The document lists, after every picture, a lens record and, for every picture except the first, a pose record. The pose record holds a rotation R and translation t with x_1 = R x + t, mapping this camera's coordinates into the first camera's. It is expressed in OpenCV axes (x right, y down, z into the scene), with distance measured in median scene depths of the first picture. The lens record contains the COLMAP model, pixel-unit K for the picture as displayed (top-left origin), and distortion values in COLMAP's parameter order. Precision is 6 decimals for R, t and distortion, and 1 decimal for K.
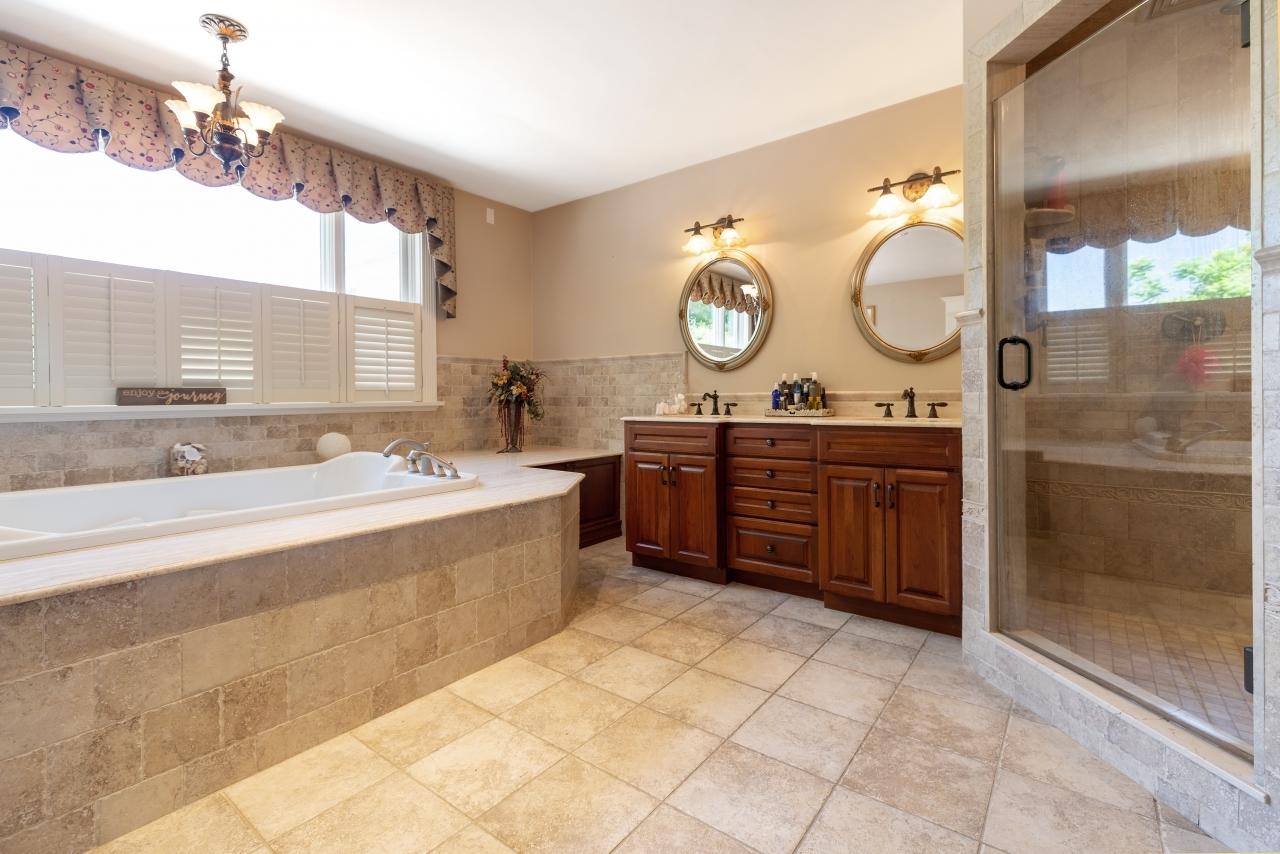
lens RADIAL K [[609.5, 0, 639.8], [0, 609.5, 393.2], [0, 0, 1]] dist [0.003332, 0.000298]
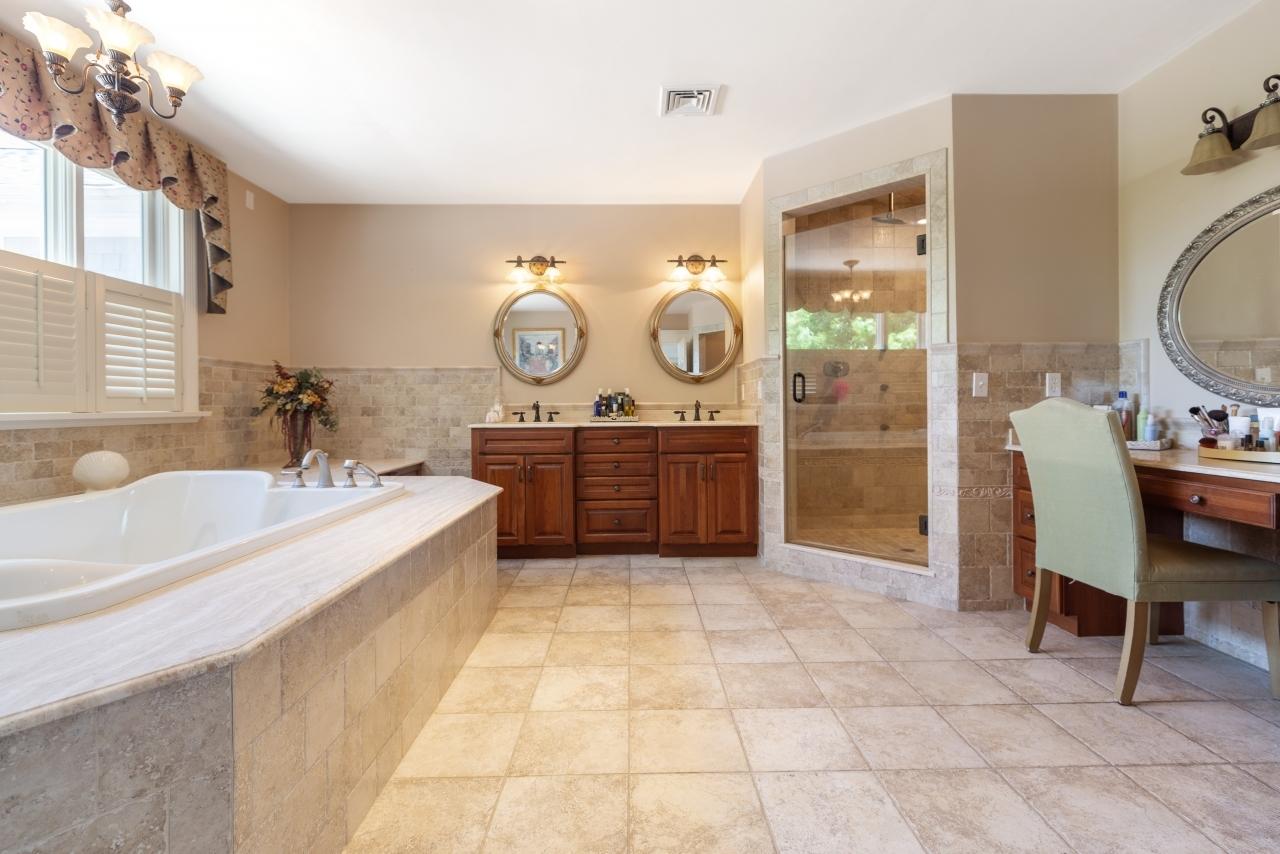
lens RADIAL K [[609.5, 0, 639.8], [0, 609.5, 393.2], [0, 0, 1]] dist [0.003332, 0.000298]
pose [[0.773600, 0.017167, 0.633441, -0.513707], [-0.004944, 0.999766, -0.021057, 0.004302], [-0.633655, 0.013158, 0.773504, -0.044791]]
